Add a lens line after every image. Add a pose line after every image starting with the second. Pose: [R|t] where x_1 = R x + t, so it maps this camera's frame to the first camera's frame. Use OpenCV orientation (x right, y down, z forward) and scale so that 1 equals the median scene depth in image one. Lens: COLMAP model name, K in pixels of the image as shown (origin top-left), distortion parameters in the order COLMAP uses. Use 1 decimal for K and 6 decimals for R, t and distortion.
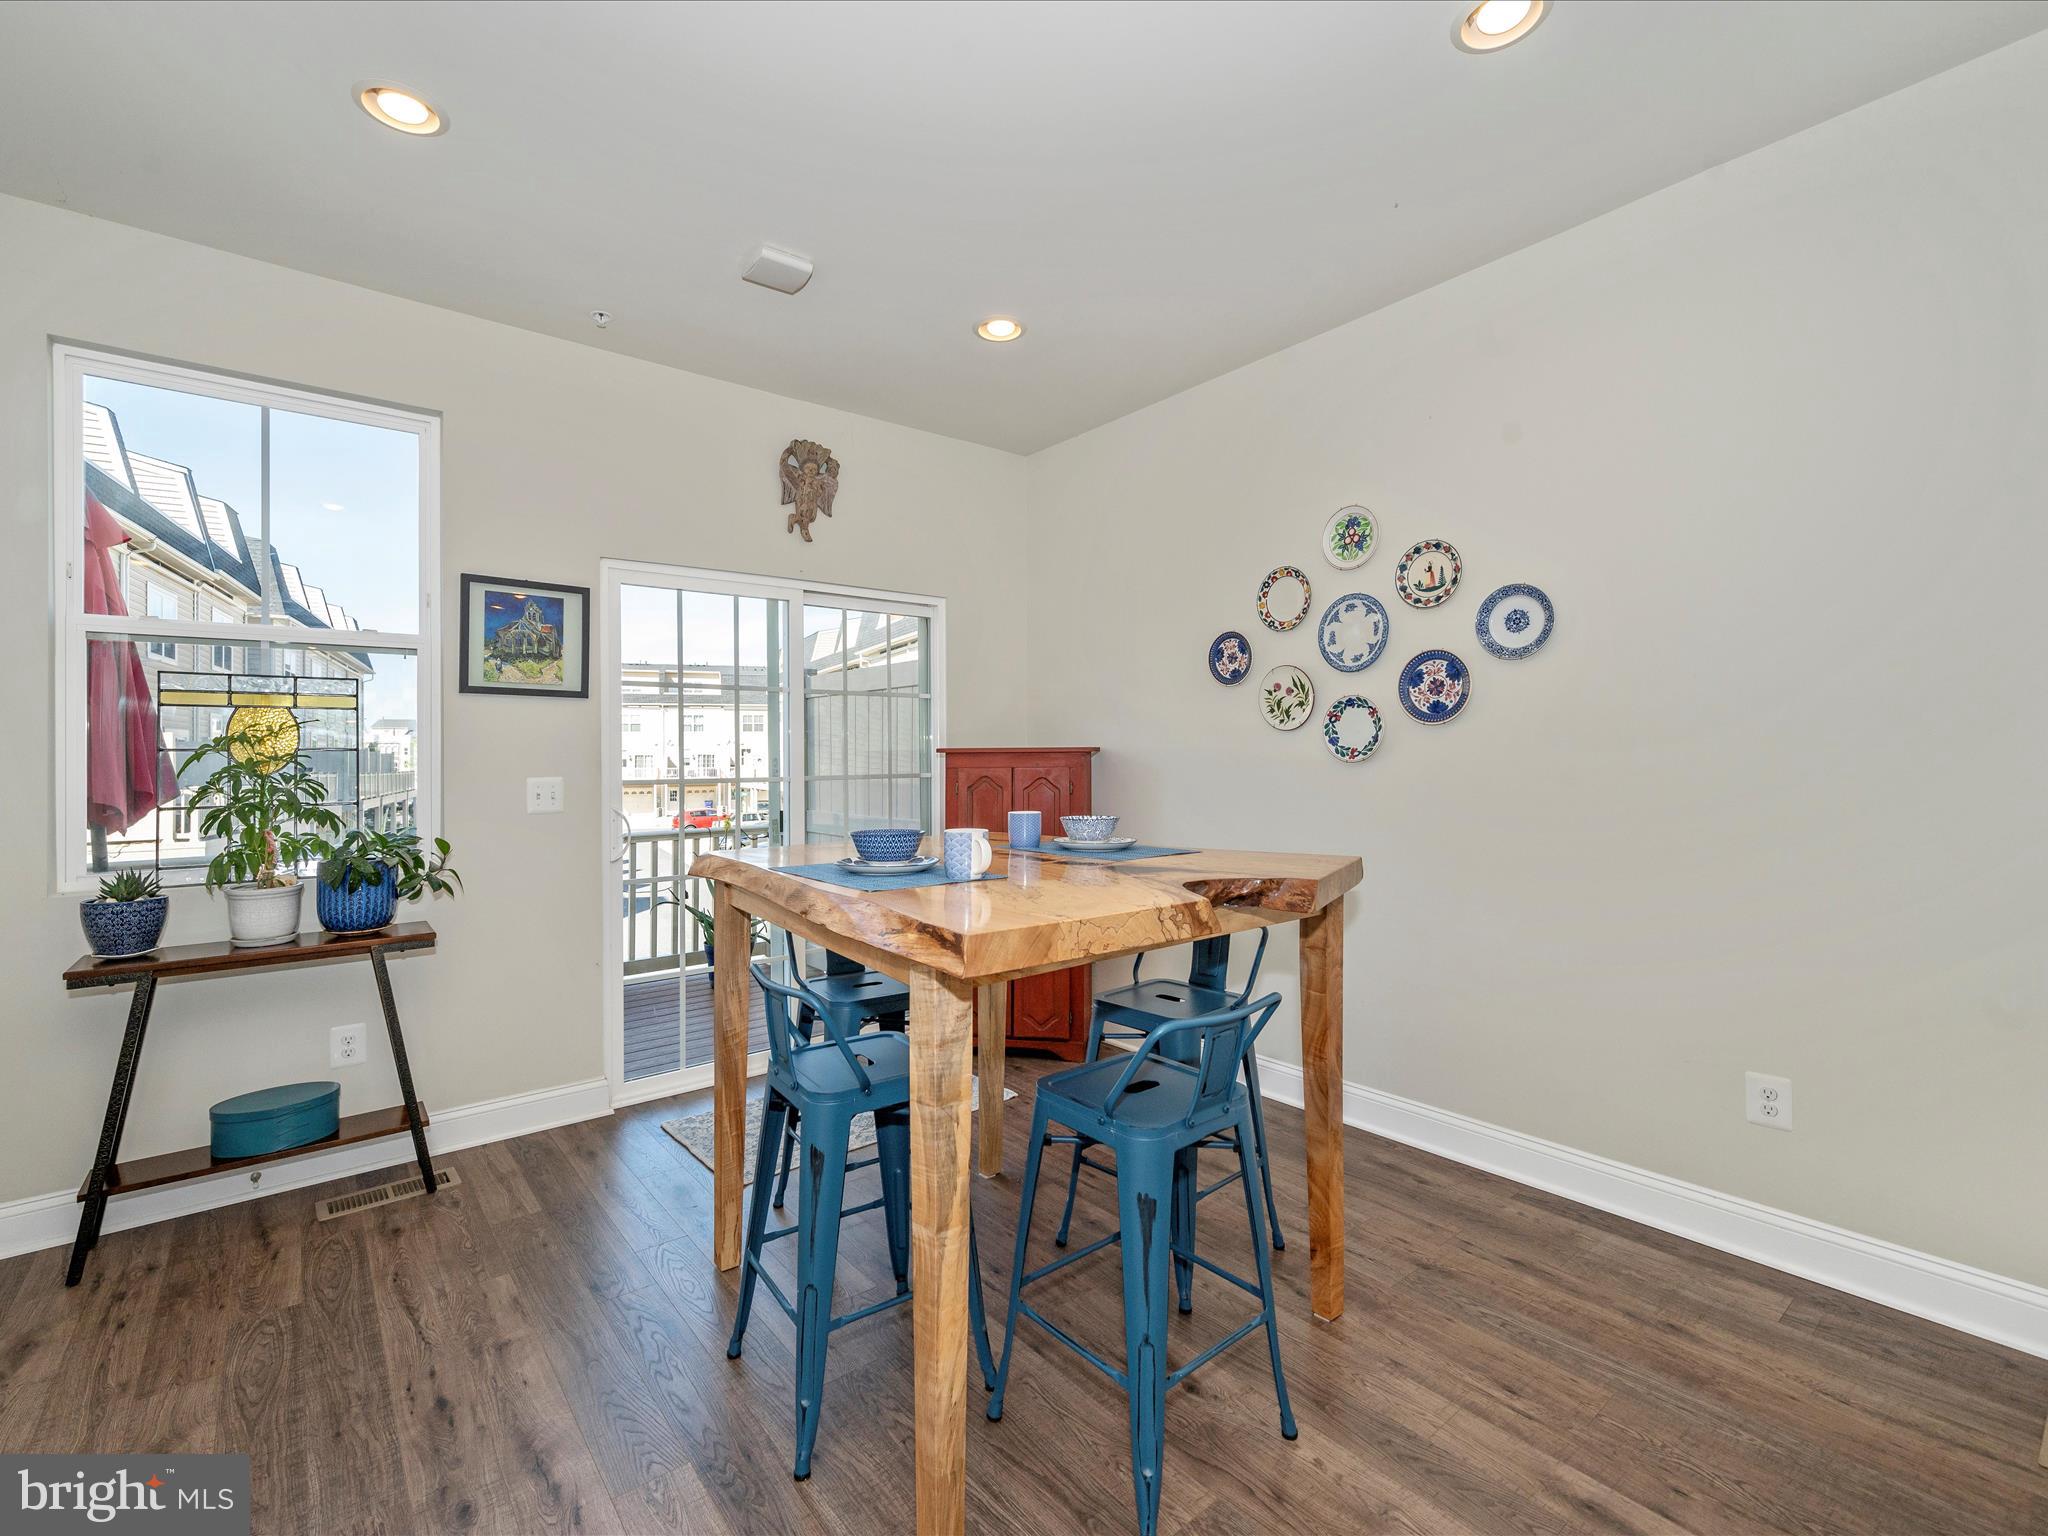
lens RADIAL K [[913.8, 0, 1032.7], [0, 913.8, 753.4], [0, 0, 1]] dist [-0.000231, 0.000088]
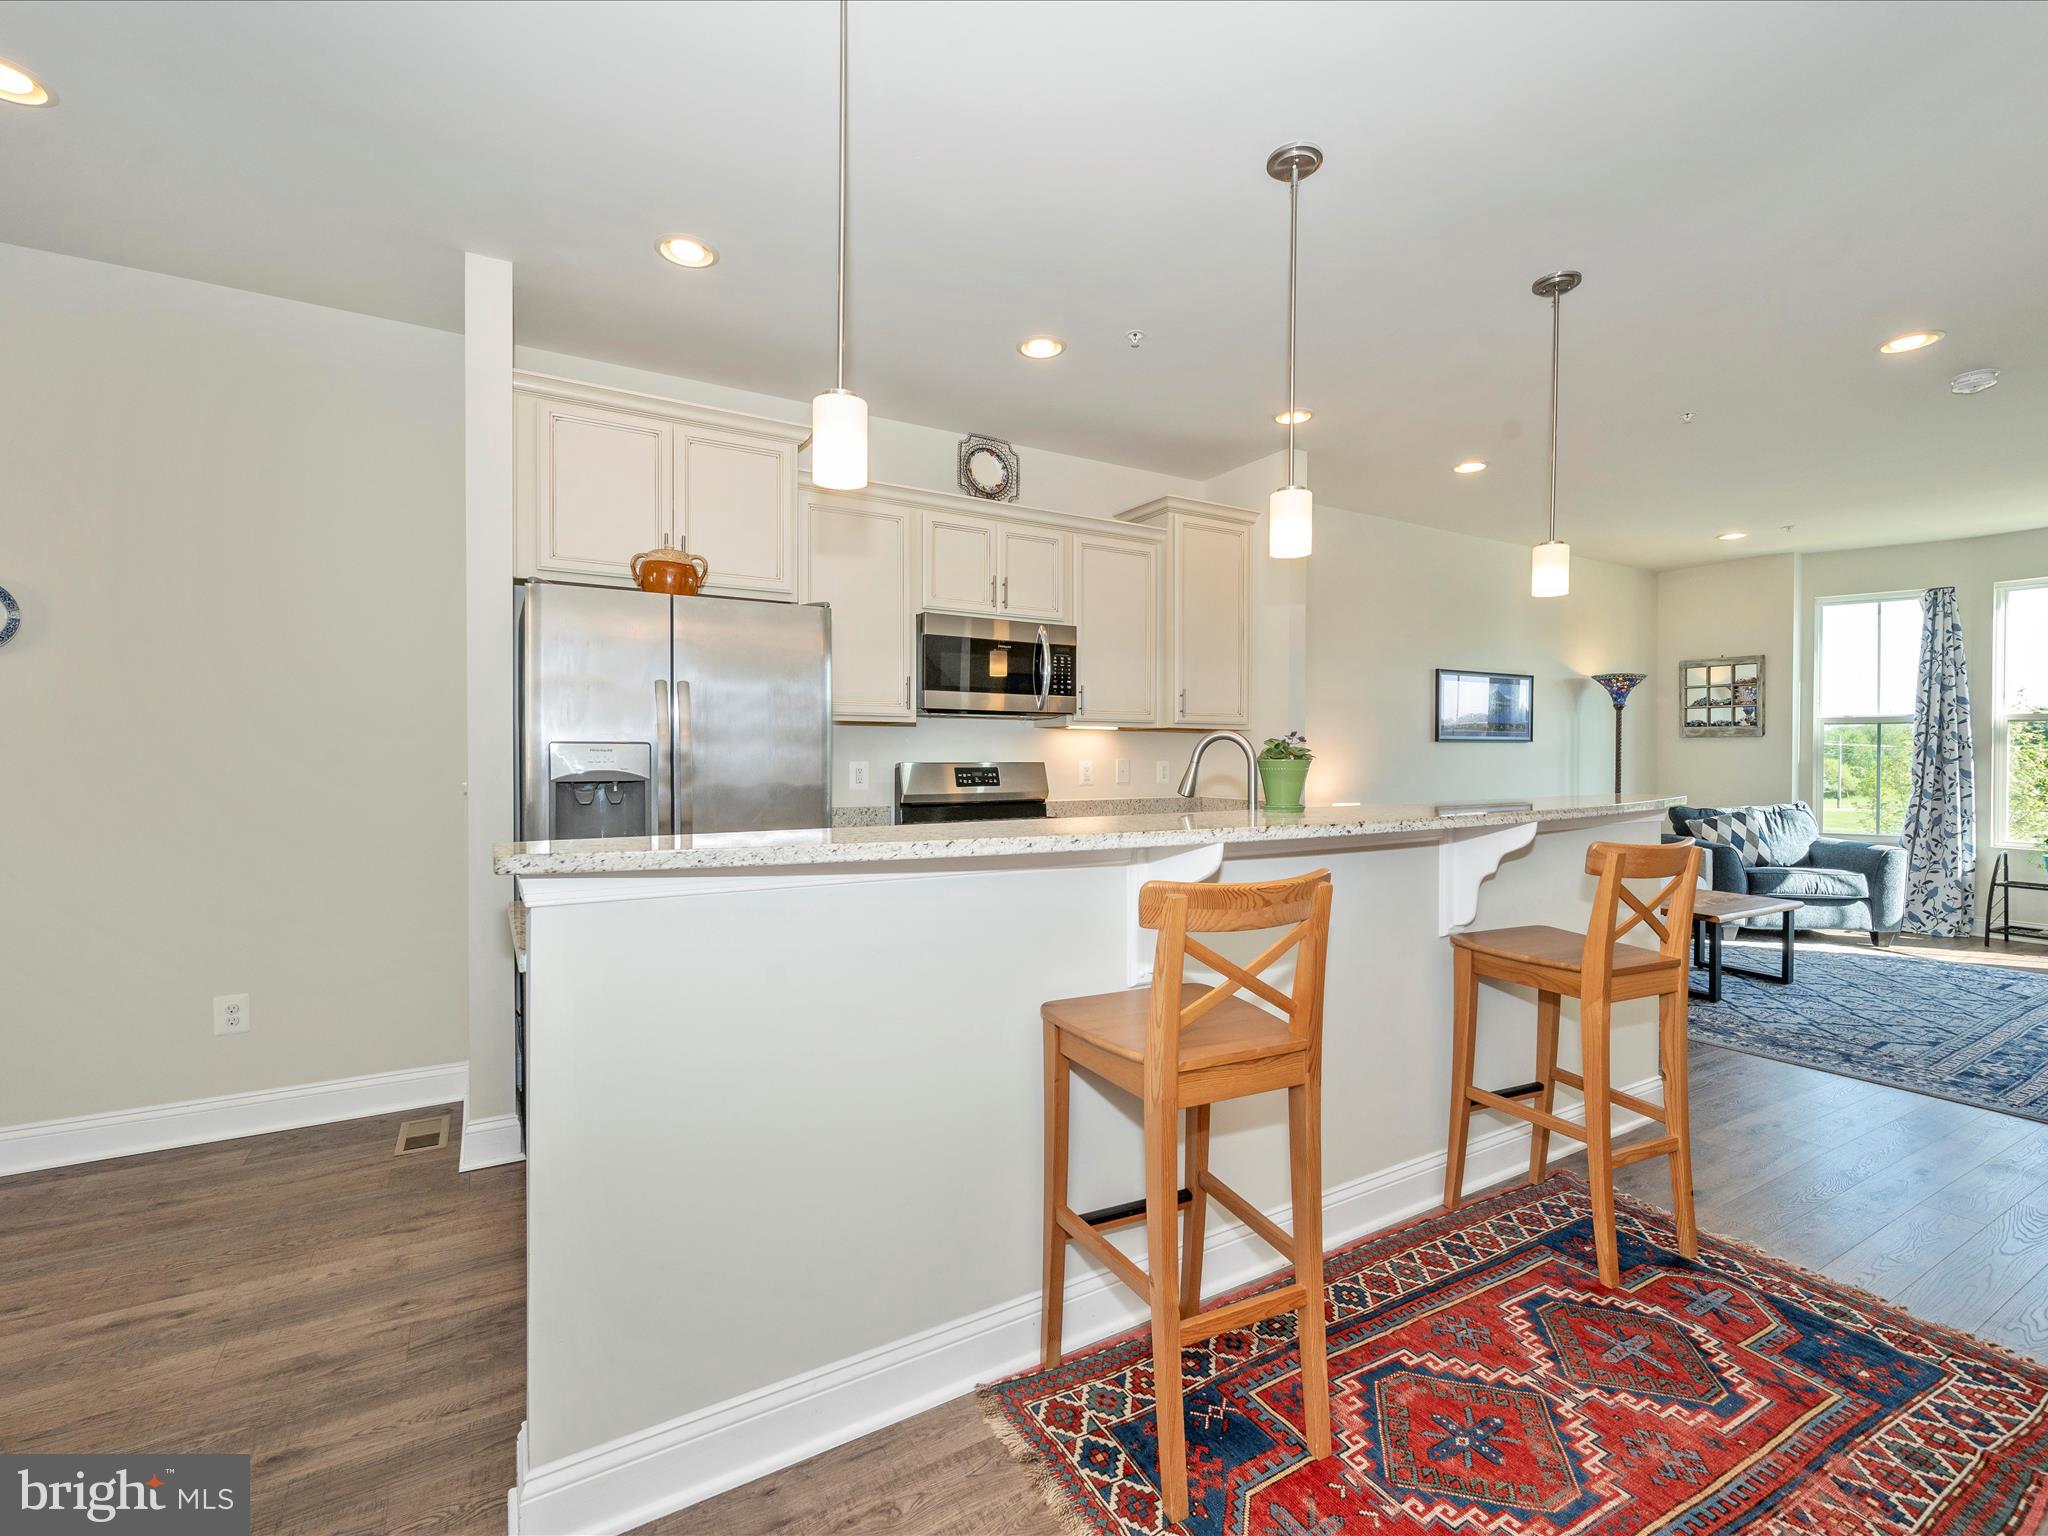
lens RADIAL K [[917.6, 0, 1004.6], [0, 917.6, 763.2], [0, 0, 1]] dist [-0.002232, 0.000252]
pose [[0.157504, 0.004525, 0.987508, -0.244828], [-0.010872, 0.999937, -0.002848, 0.006350], [-0.987459, -0.010288, 0.157543, -0.228977]]
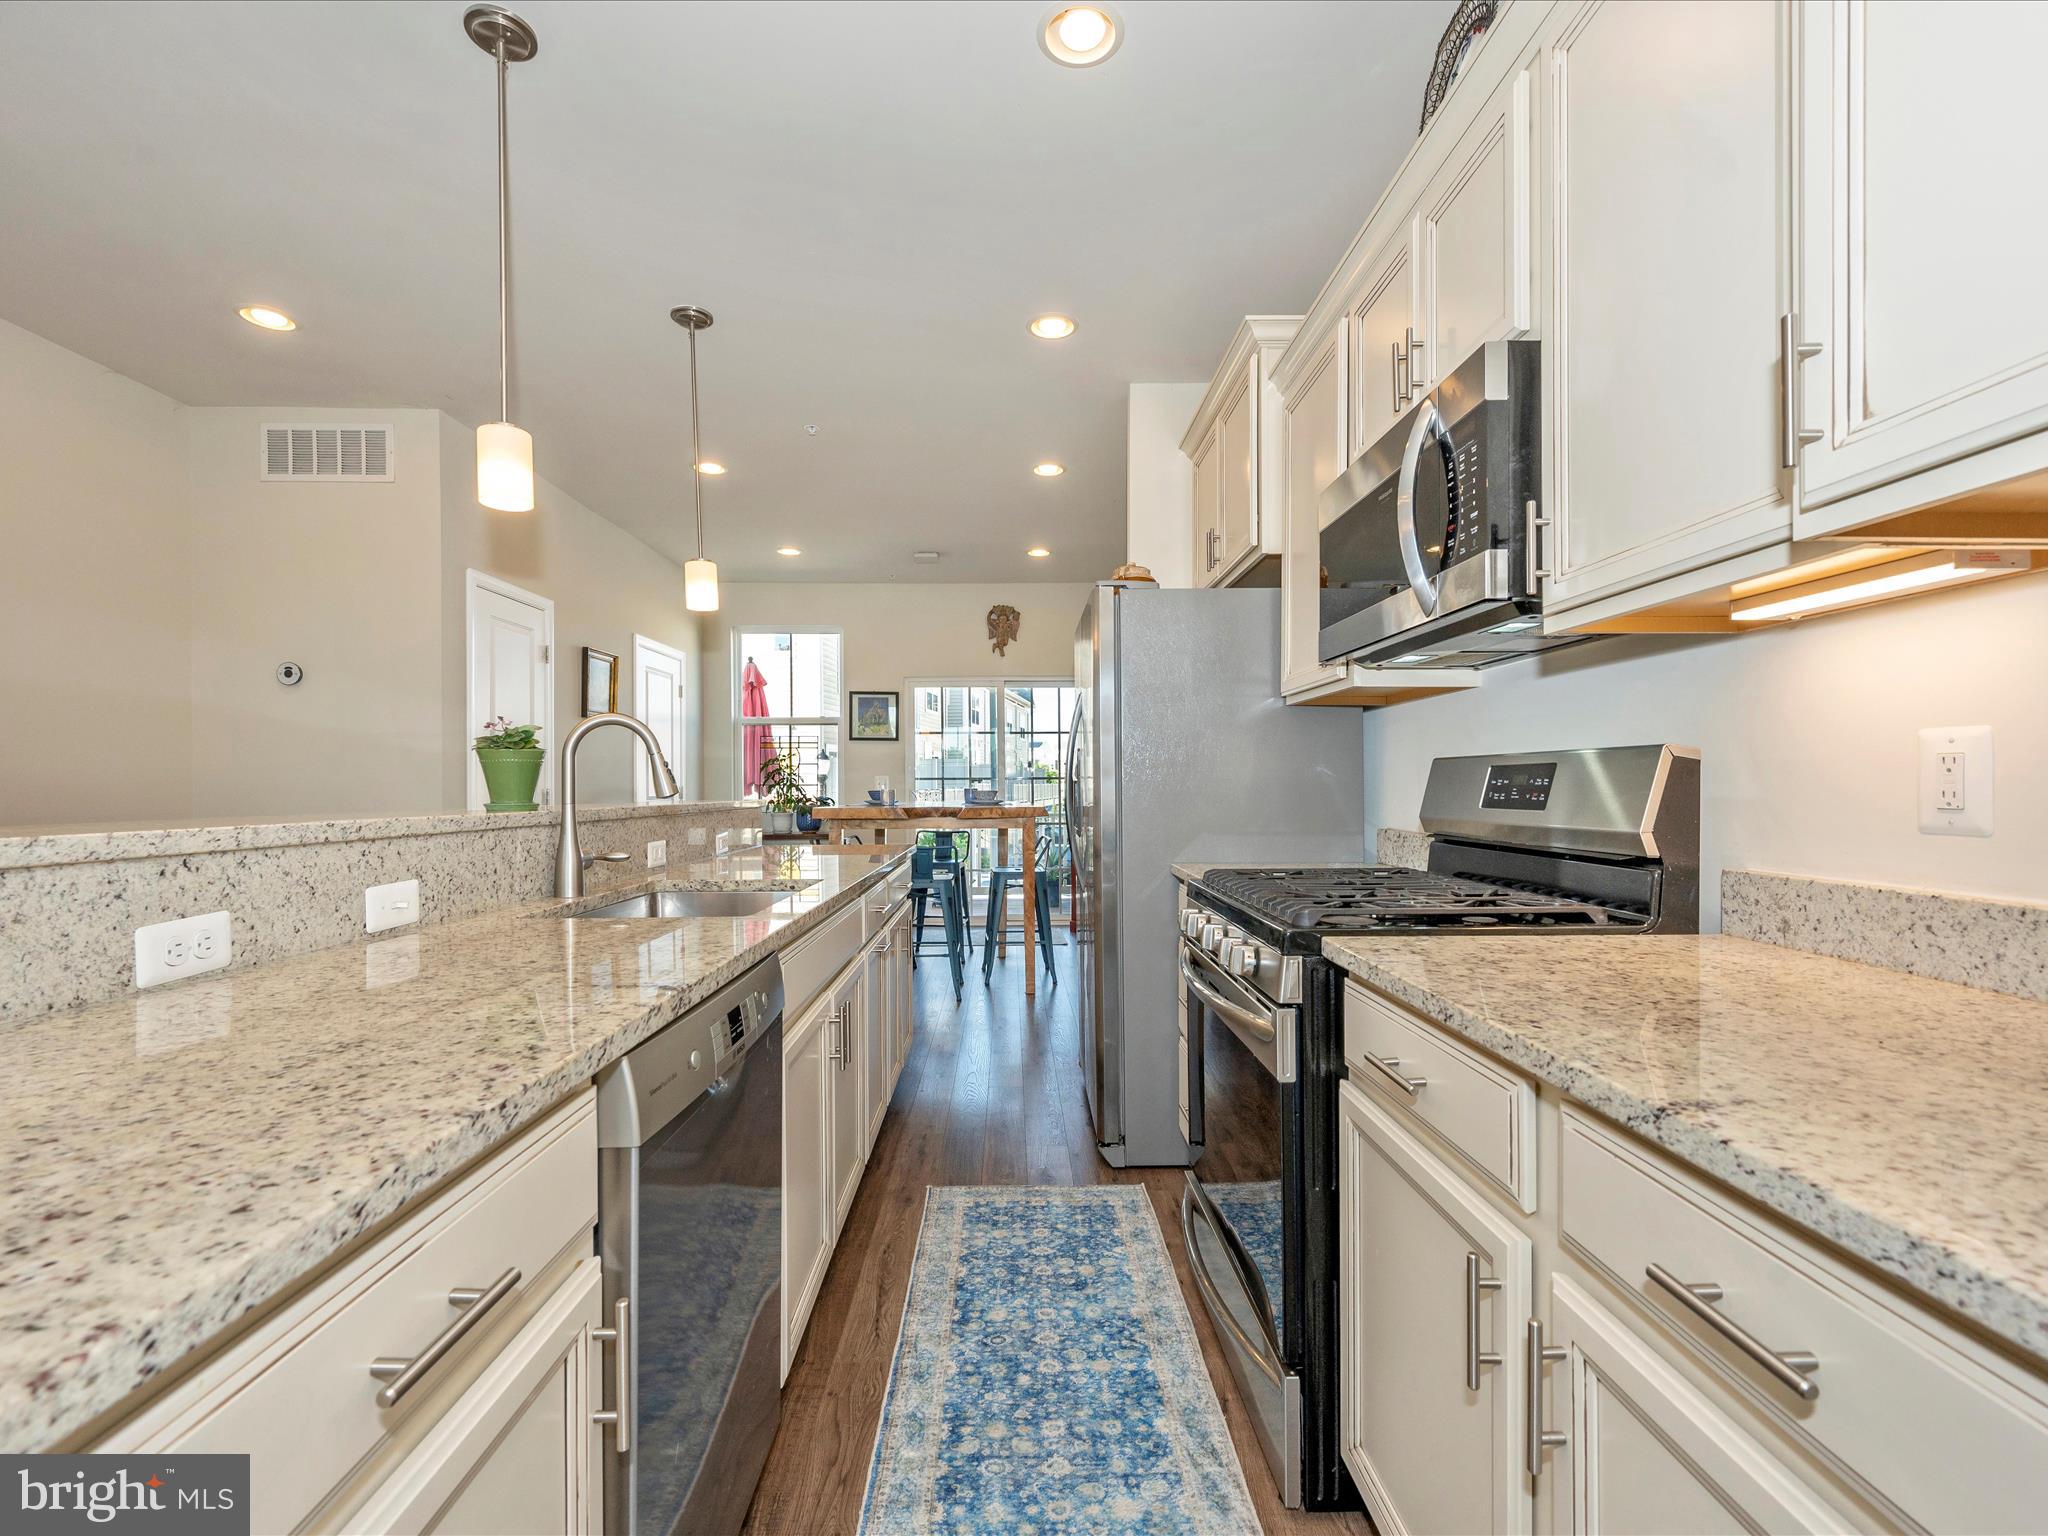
lens RADIAL K [[908.8, 0, 1029.7], [0, 908.8, 782.8], [0, 0, 1]] dist [-0.000426, -0.000107]
pose [[0.793446, 0.008437, -0.608582, 1.228046], [-0.000445, 0.999912, 0.013283, 0.013650], [0.608640, -0.010268, 0.793380, -0.625884]]
